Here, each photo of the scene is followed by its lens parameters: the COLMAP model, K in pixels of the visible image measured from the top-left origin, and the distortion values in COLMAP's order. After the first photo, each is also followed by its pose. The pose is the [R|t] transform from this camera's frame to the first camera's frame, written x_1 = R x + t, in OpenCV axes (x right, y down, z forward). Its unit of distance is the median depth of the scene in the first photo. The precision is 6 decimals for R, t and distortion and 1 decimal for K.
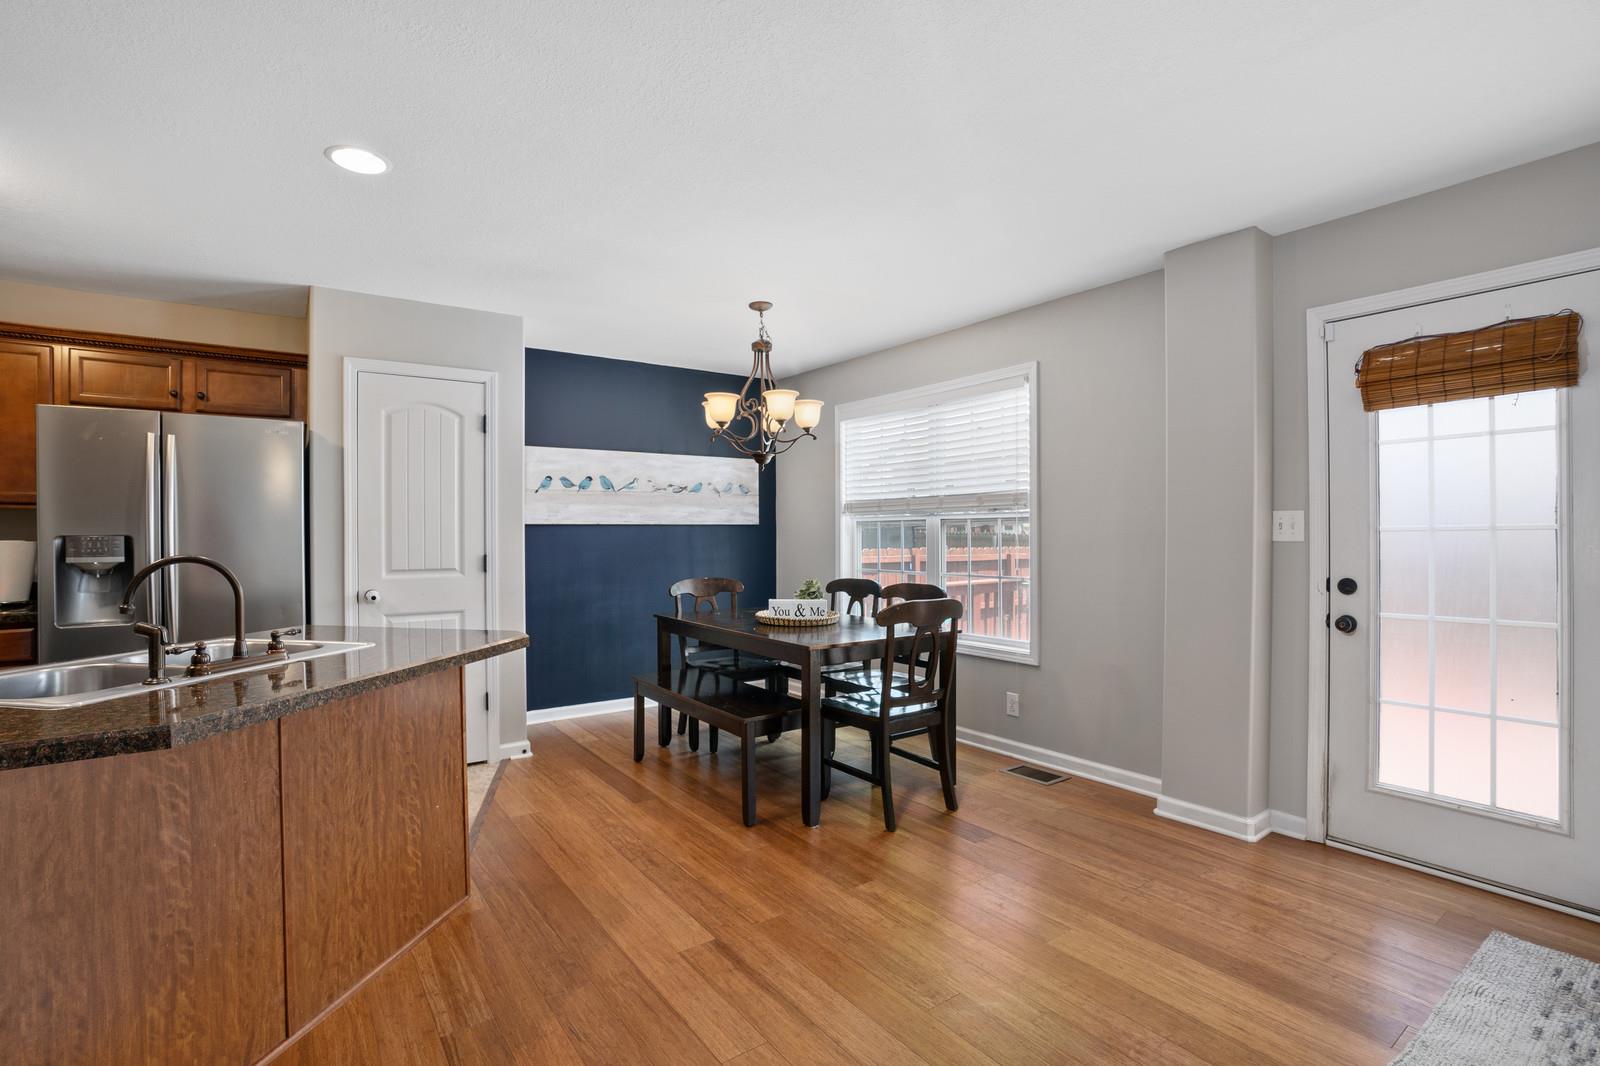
lens RADIAL K [[749.4, 0, 798.8], [0, 749.4, 533.5], [0, 0, 1]] dist [-0.060580, 0.019602]
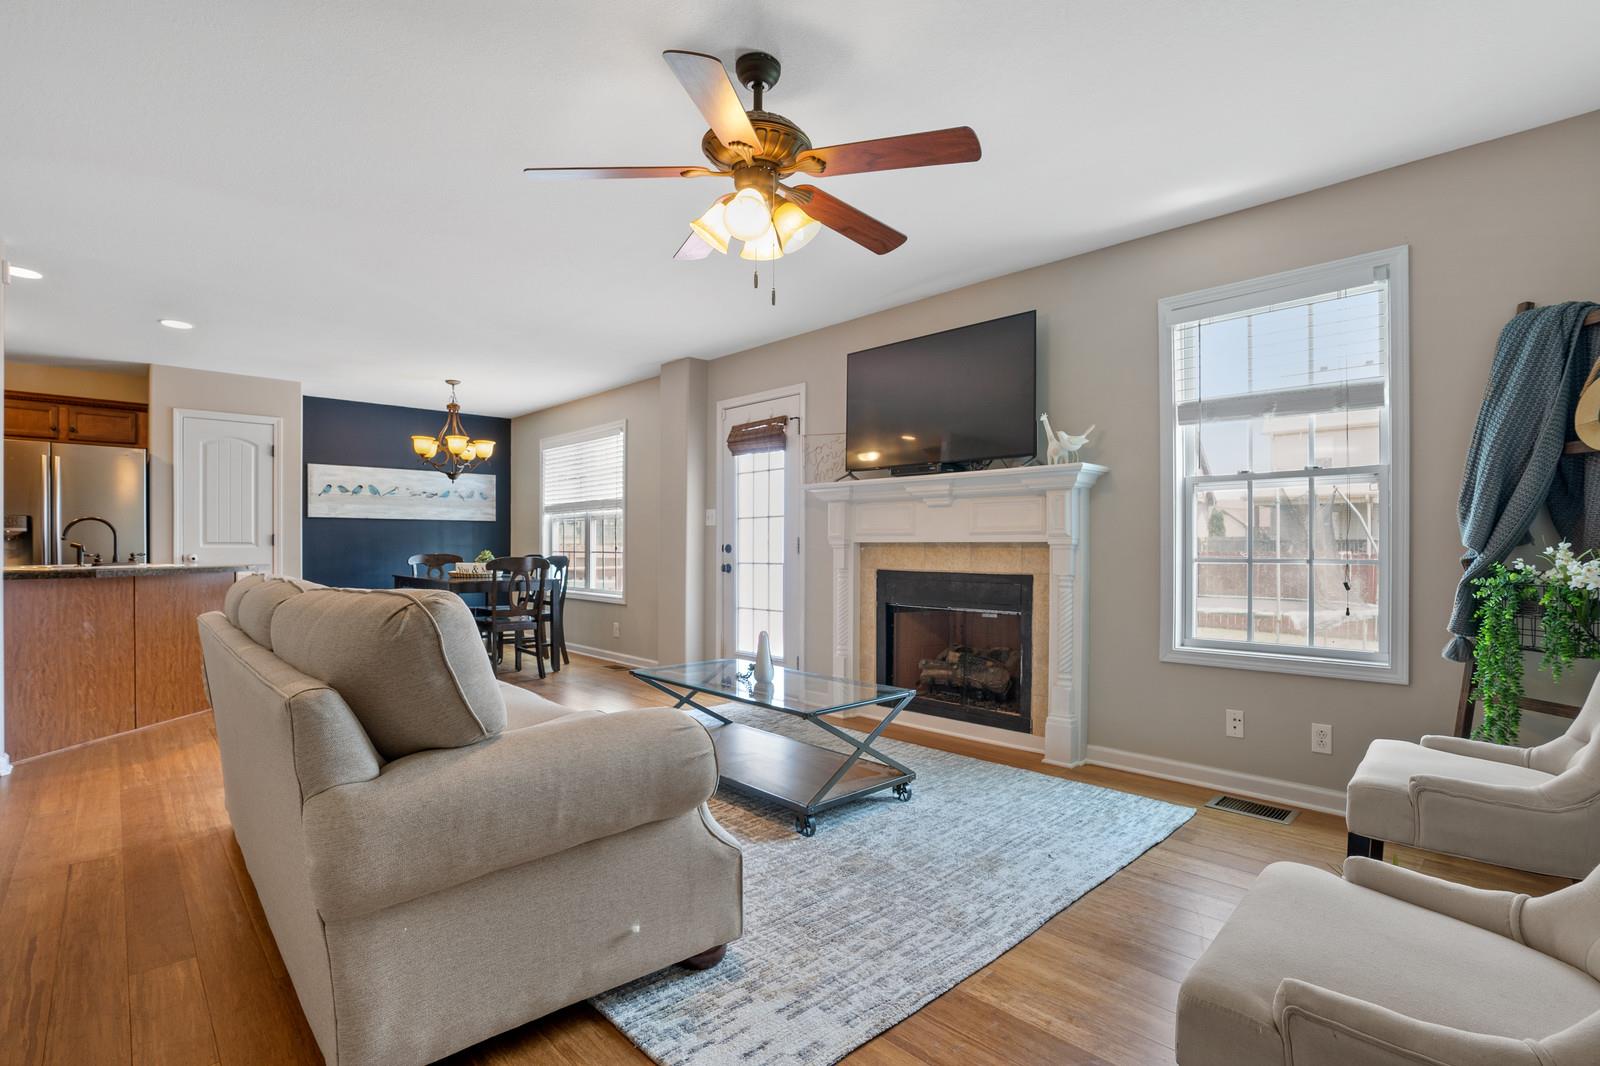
lens RADIAL K [[749.4, 0, 797.6], [0, 749.4, 552.2], [0, 0, 1]] dist [-0.060580, 0.019602]
pose [[0.989966, 0.005858, 0.141184, 0.460855], [-0.007069, 0.999942, 0.008071, 0.046375], [-0.141128, -0.008988, 0.989951, -0.688148]]
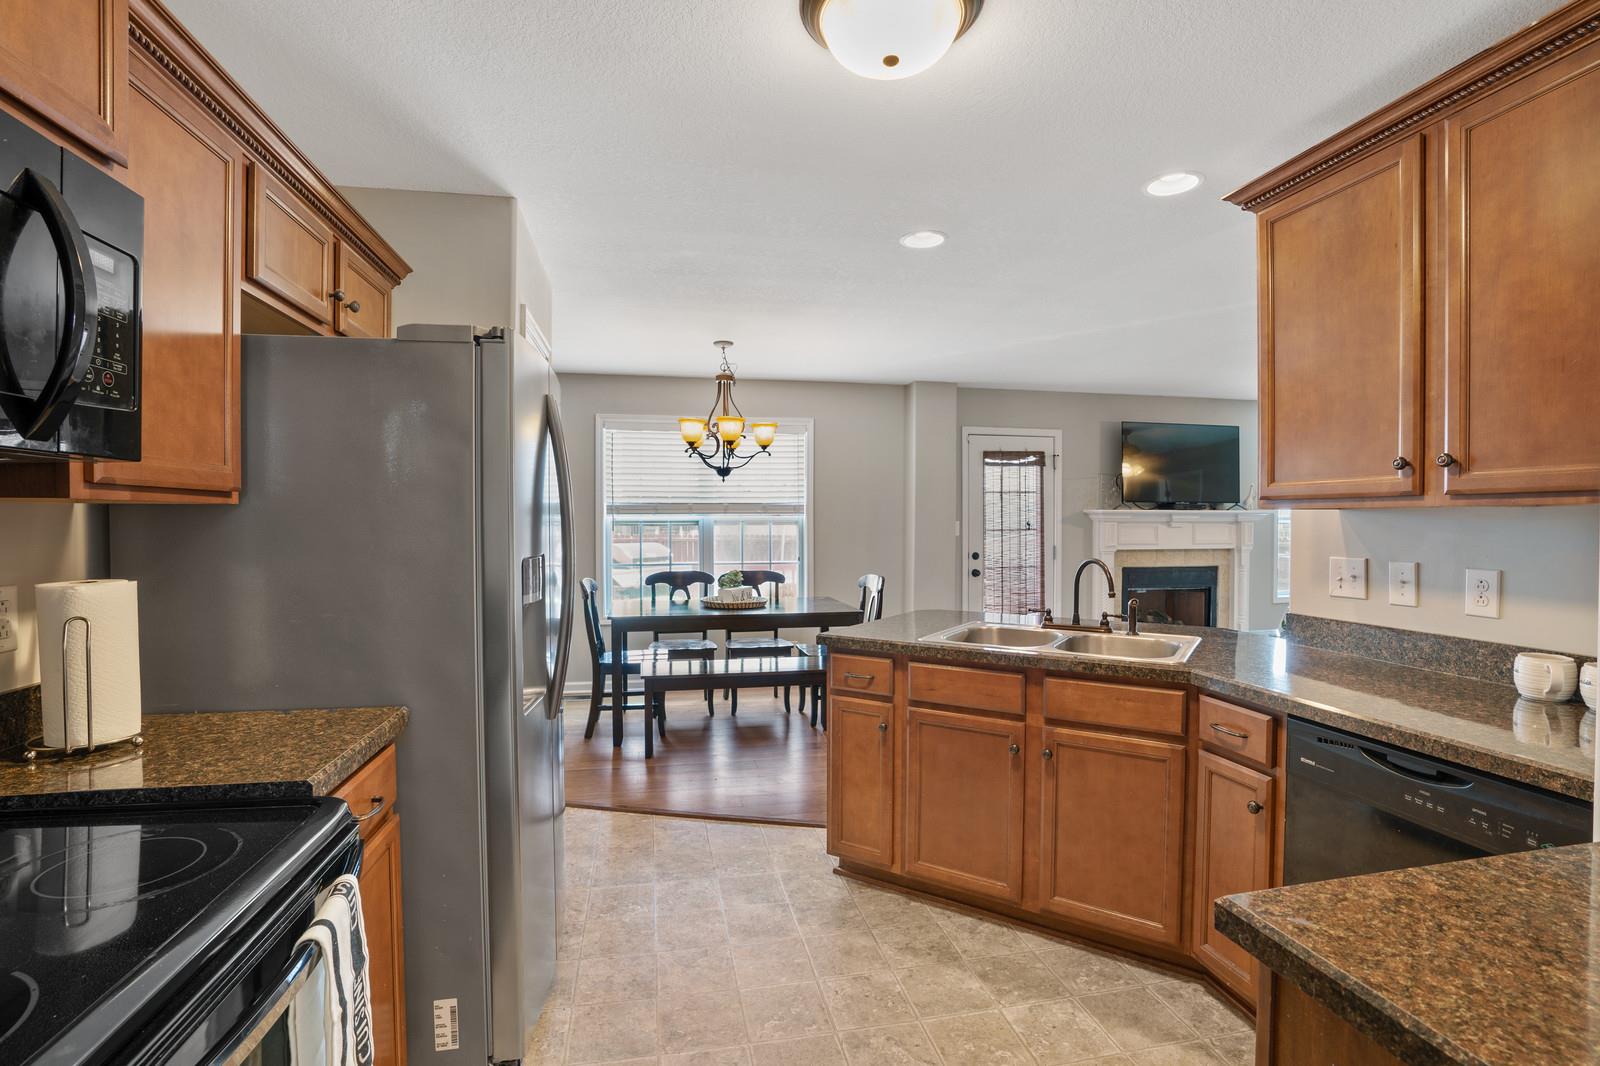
lens RADIAL K [[749.4, 0, 815.4], [0, 749.4, 535.8], [0, 0, 1]] dist [-0.060580, 0.019602]
pose [[0.392703, -0.006611, 0.919642, -1.070562], [0.000418, 0.999975, 0.007010, -0.002787], [-0.919665, -0.002369, 0.392696, 0.390979]]
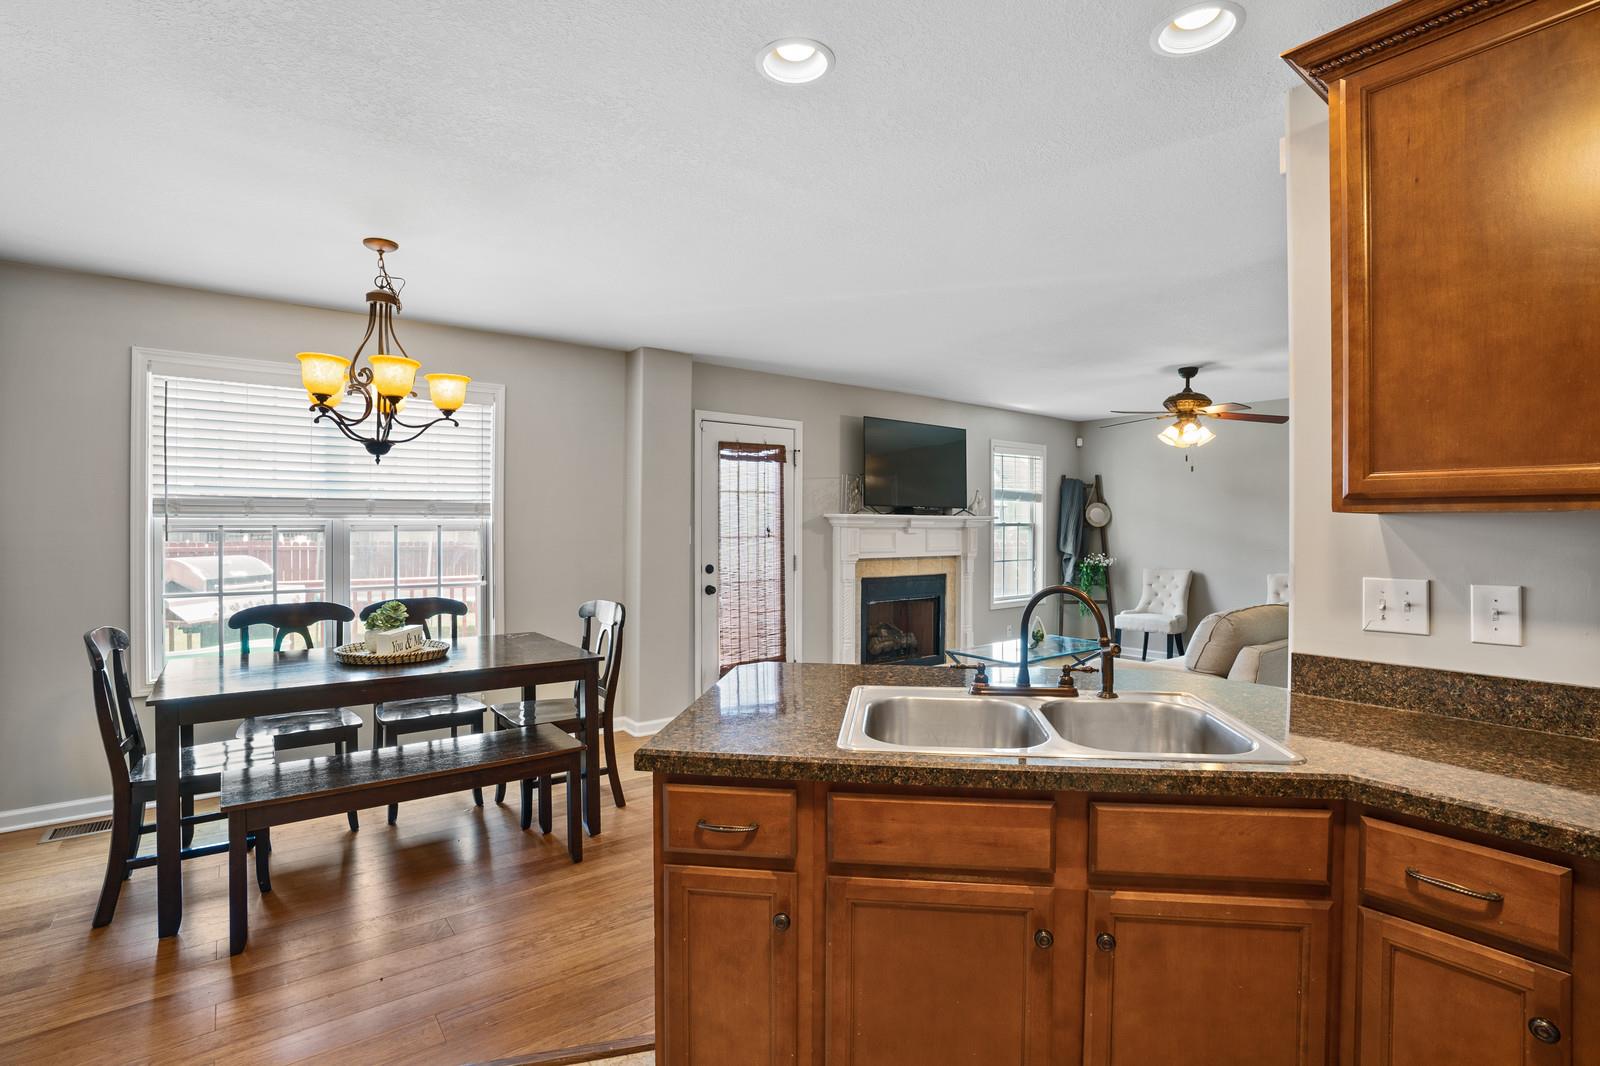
lens RADIAL K [[749.4, 0, 796.6], [0, 749.4, 527.5], [0, 0, 1]] dist [-0.060580, 0.019602]
pose [[-0.036981, 0.009527, 0.999271, -0.784644], [0.001814, 0.999954, -0.009466, -0.008099], [-0.999314, 0.001463, -0.036996, 0.600035]]
